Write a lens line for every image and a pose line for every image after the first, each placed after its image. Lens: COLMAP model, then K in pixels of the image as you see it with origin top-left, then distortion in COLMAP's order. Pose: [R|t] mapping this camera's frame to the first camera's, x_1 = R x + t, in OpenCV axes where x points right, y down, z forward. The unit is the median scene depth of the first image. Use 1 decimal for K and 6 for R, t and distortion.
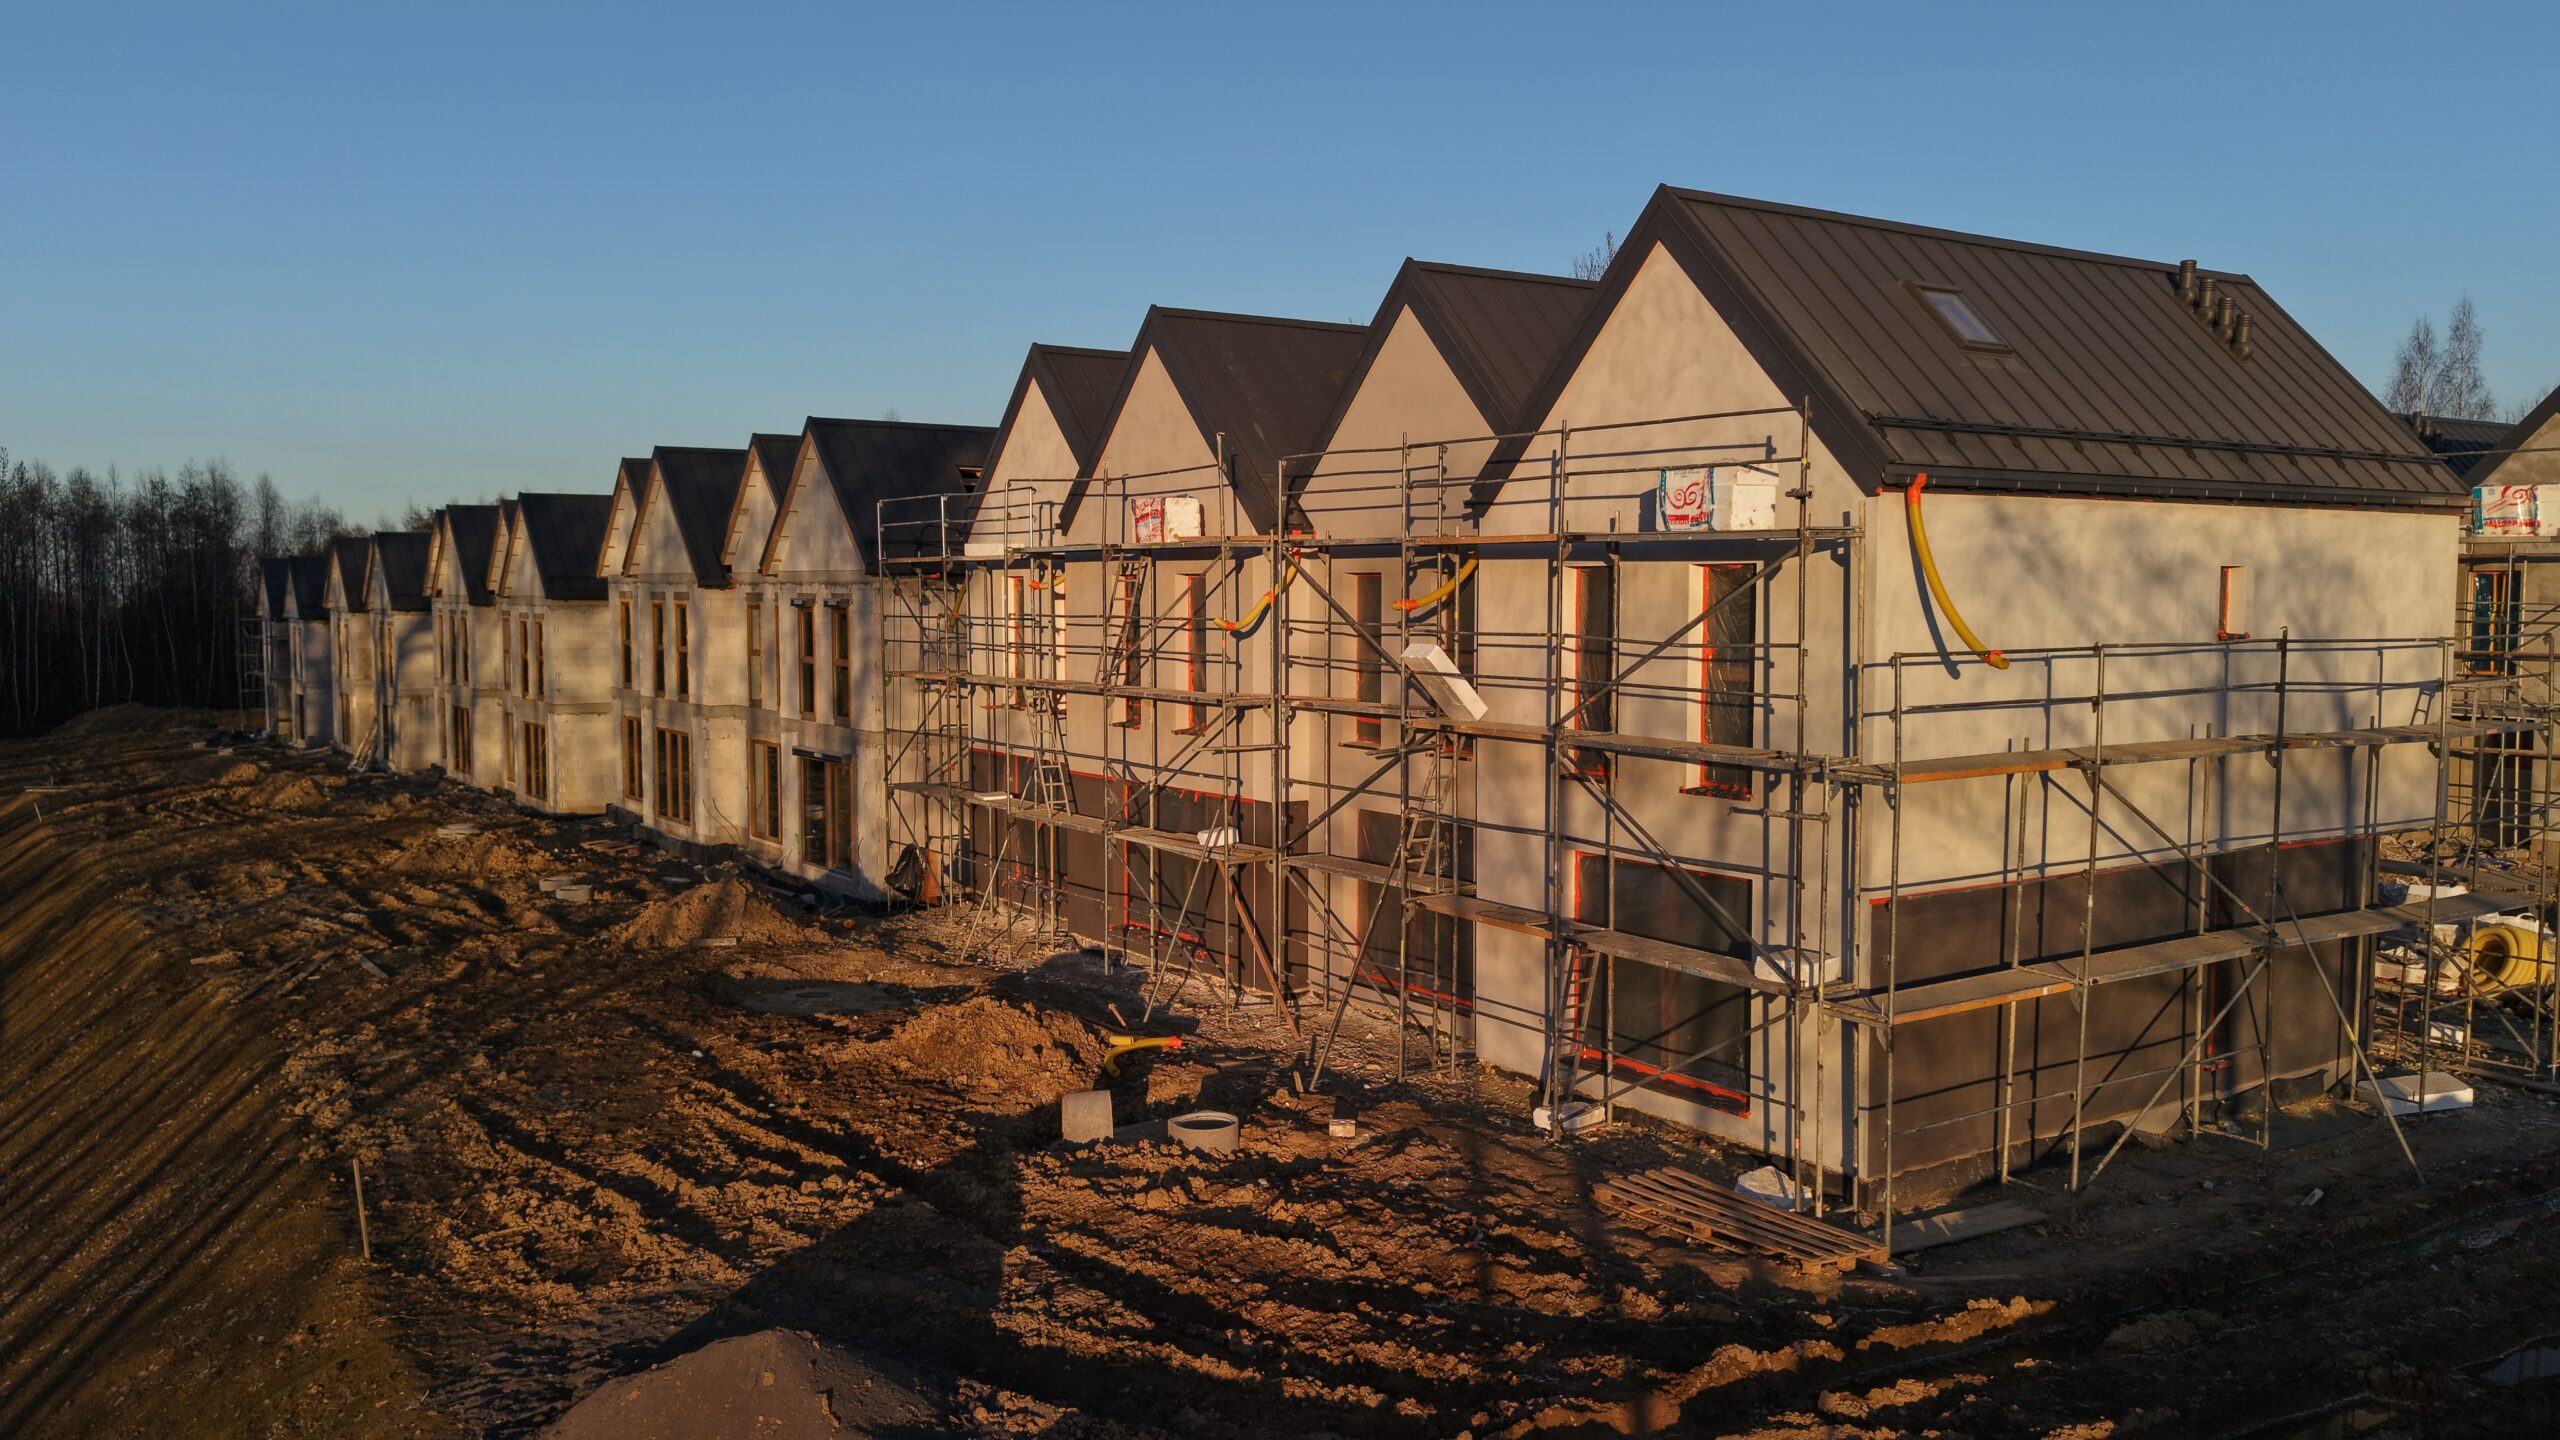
lens RADIAL K [[1818.7, 0, 1309.2], [0, 1818.7, 721.0], [0, 0, 1]] dist [-0.001072, -0.006957]
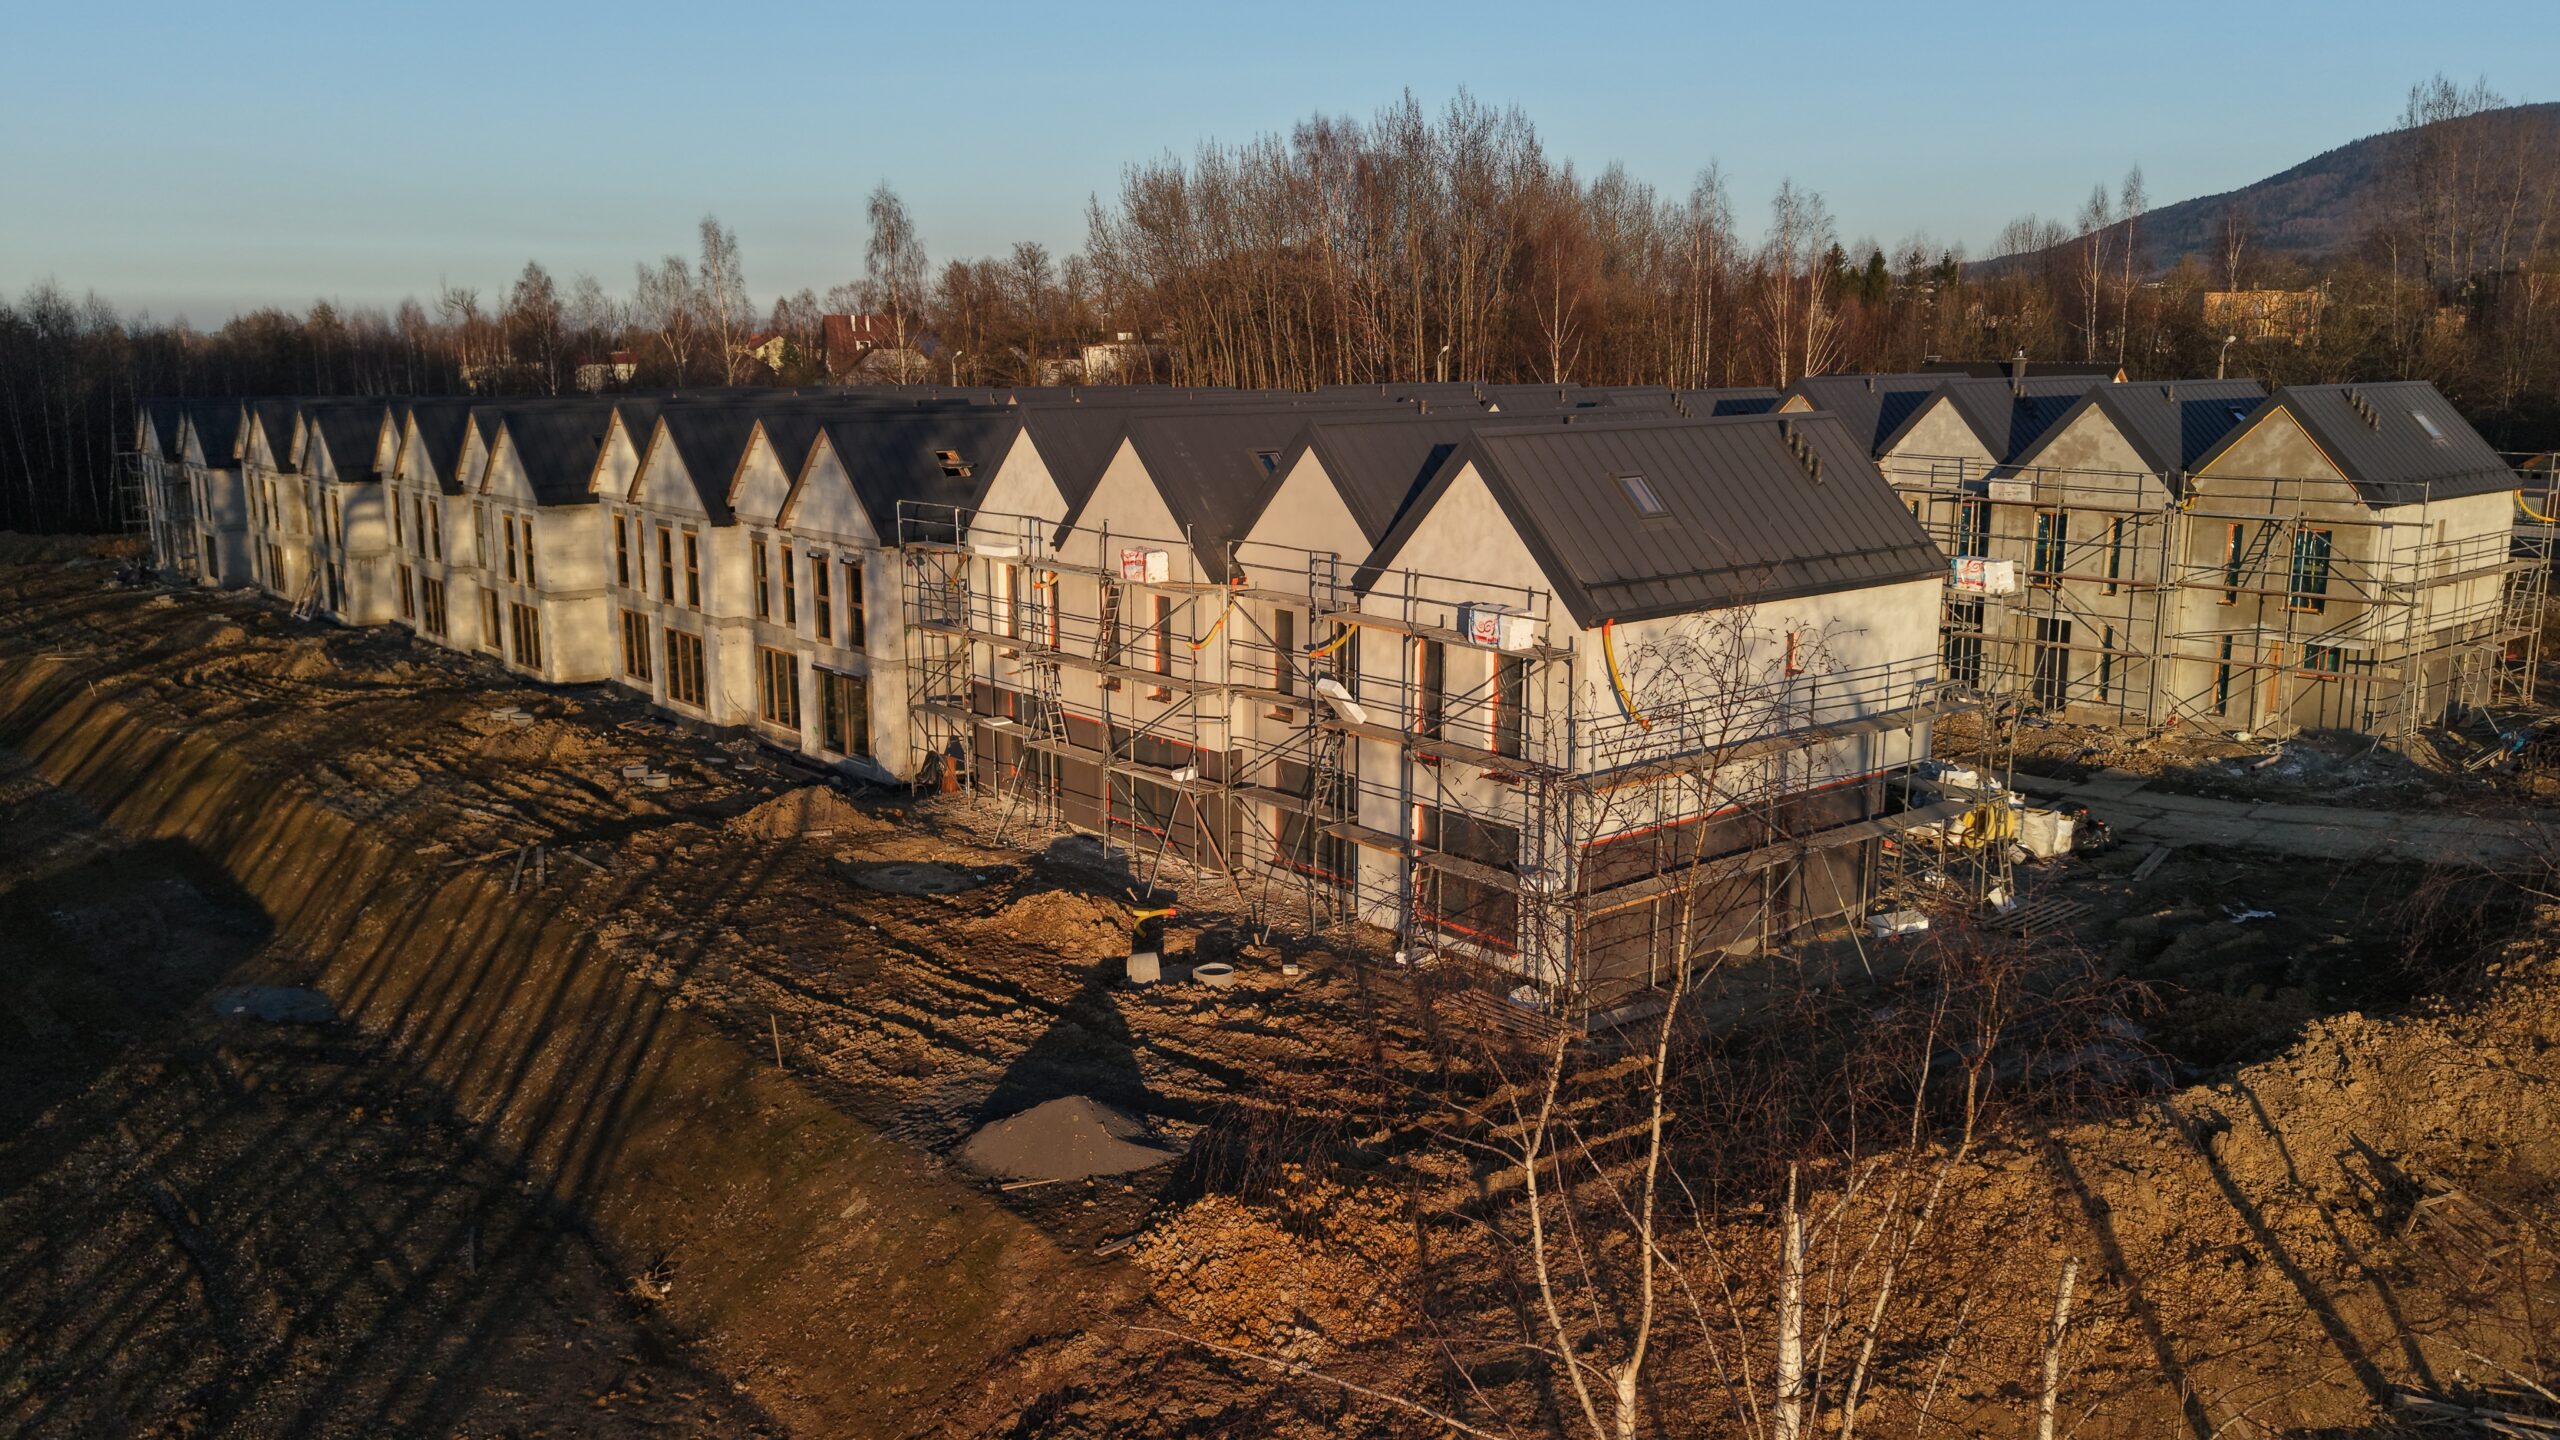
lens RADIAL K [[1721.9, 0, 1280.0], [0, 1721.9, 720.0], [0, 0, 1]] dist [0.025609, -0.034862]
pose [[0.995265, -0.020165, 0.095087, -0.134002], [0.007808, 0.991668, 0.128586, -0.213436], [-0.096887, -0.127235, 0.987129, -0.571107]]
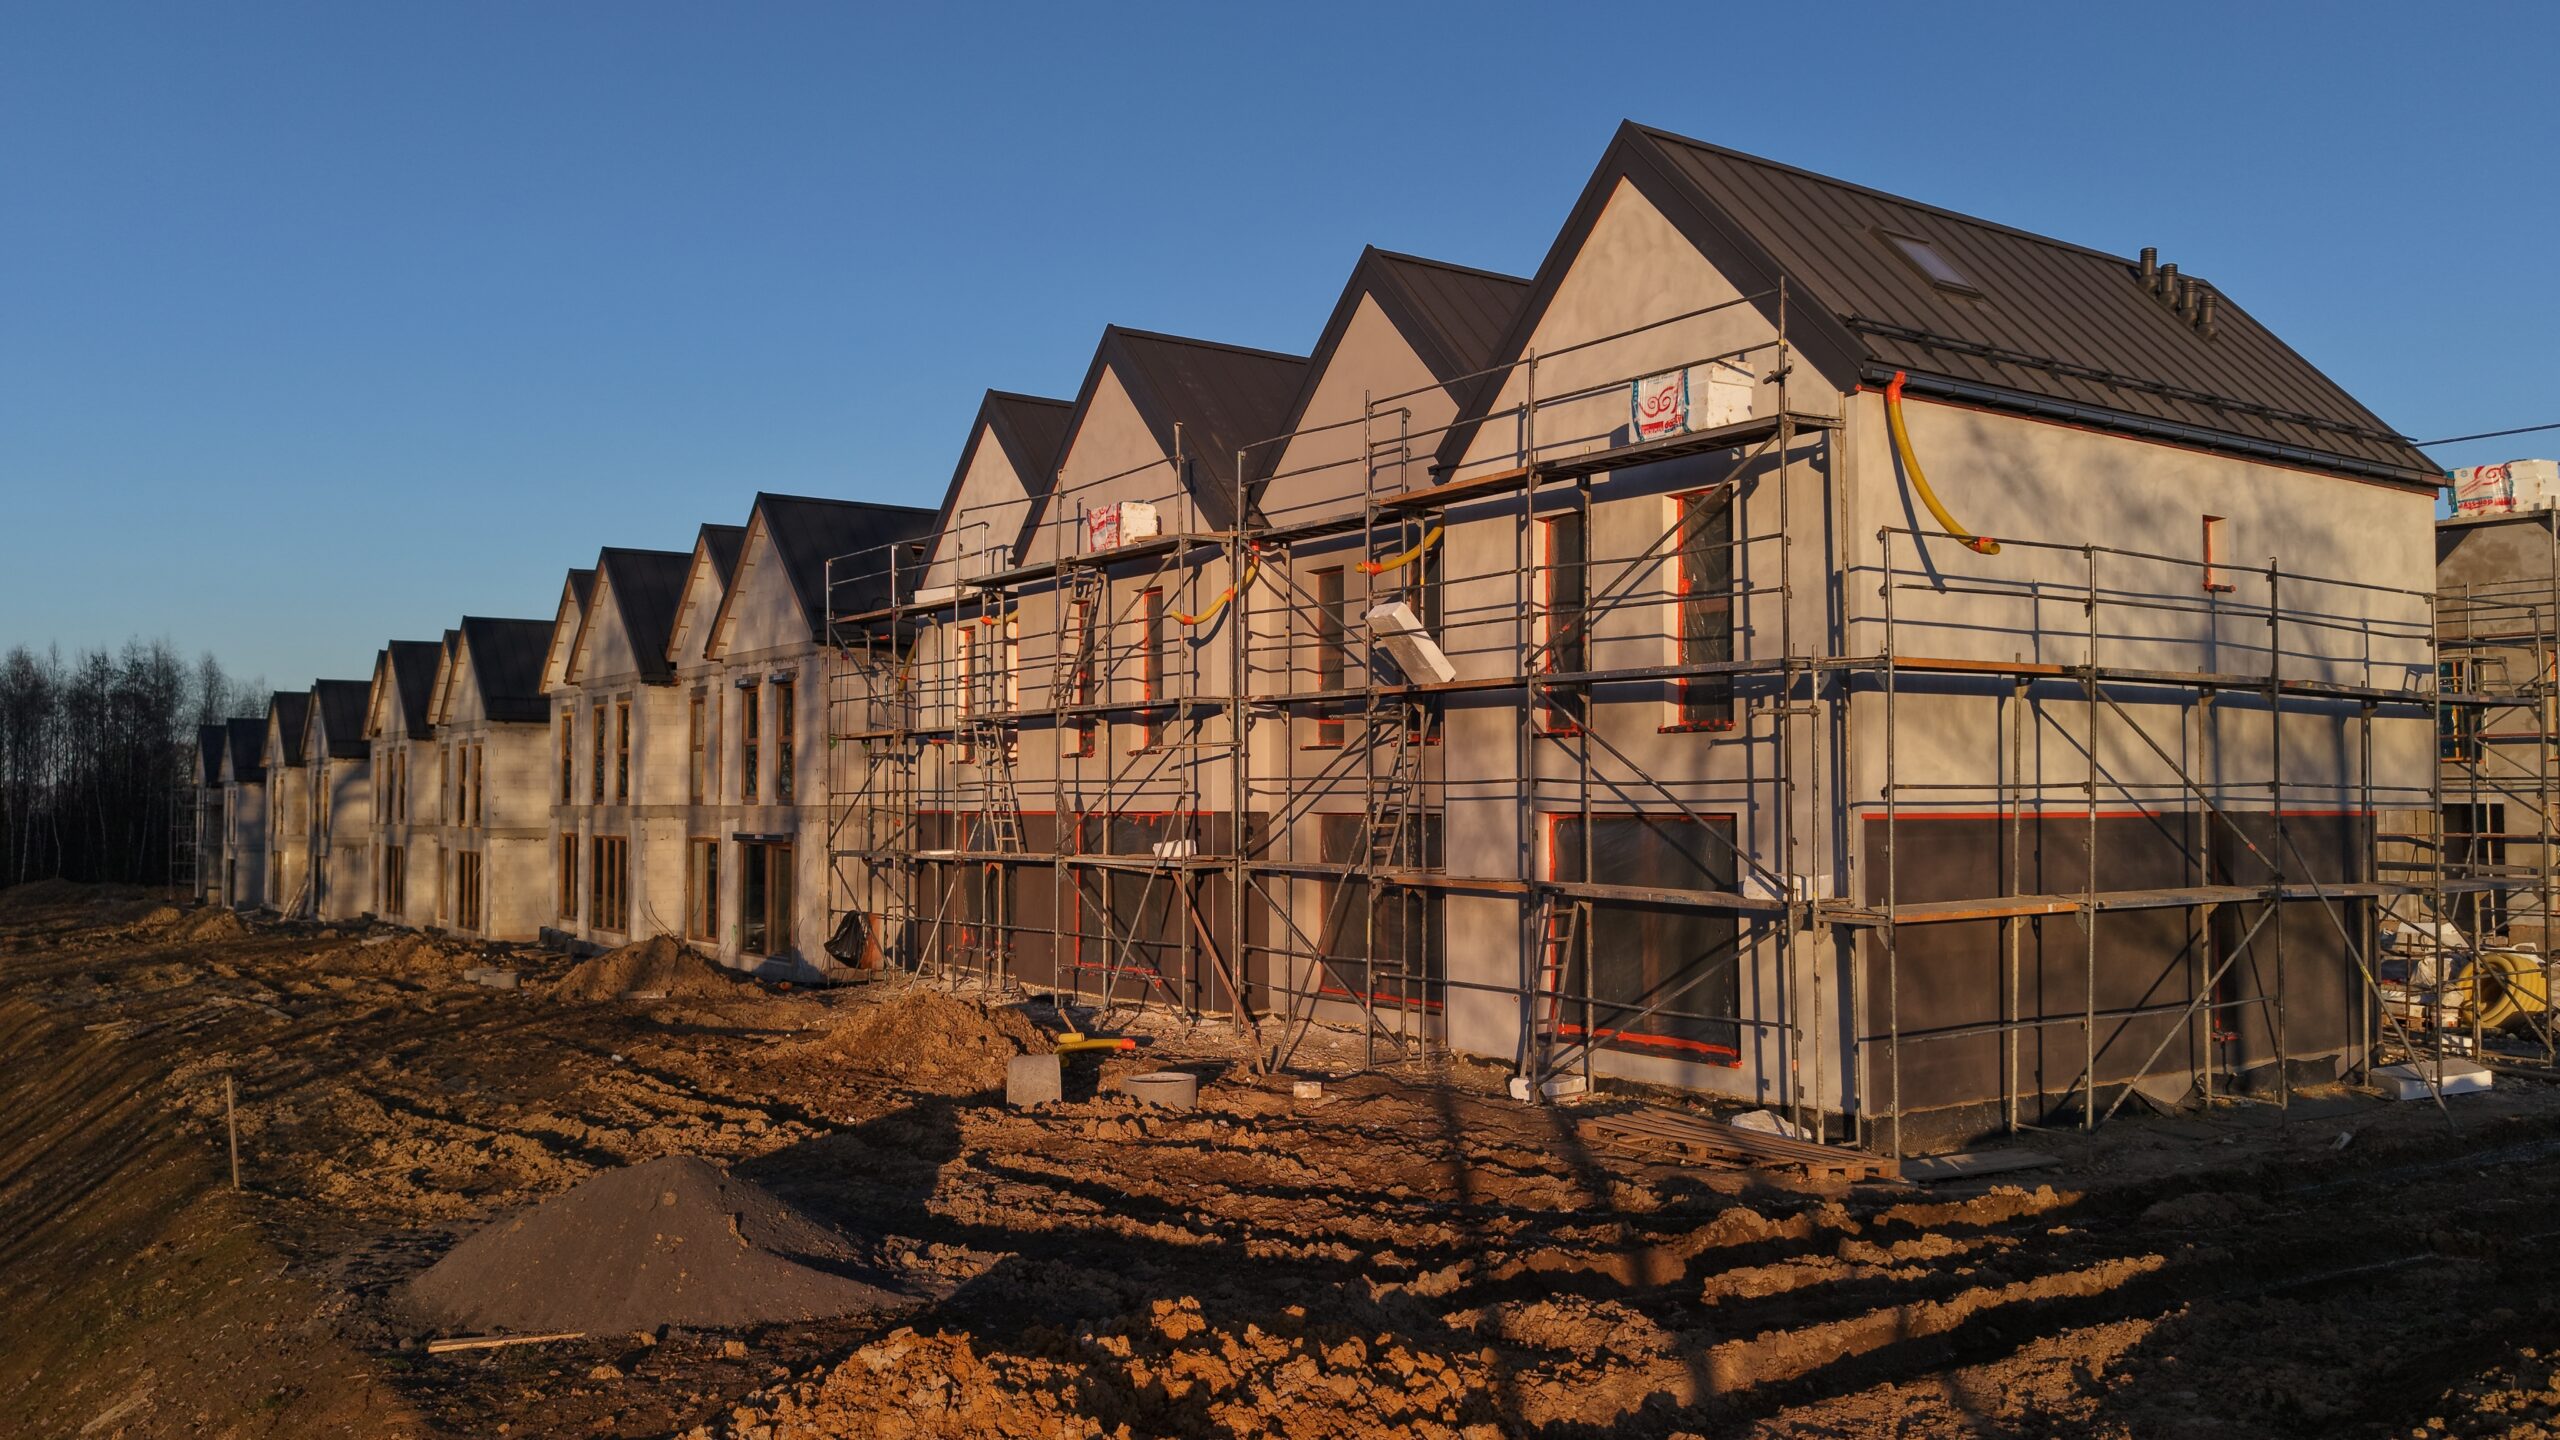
lens RADIAL K [[1825.3, 0, 1302.9], [0, 1825.3, 731.0], [0, 0, 1]] dist [-0.005391, 0.000376]
pose [[0.999770, -0.001092, 0.021404, -0.003466], [0.003306, 0.994606, -0.103672, 0.127343], [-0.021175, 0.103719, 0.994381, 0.045227]]
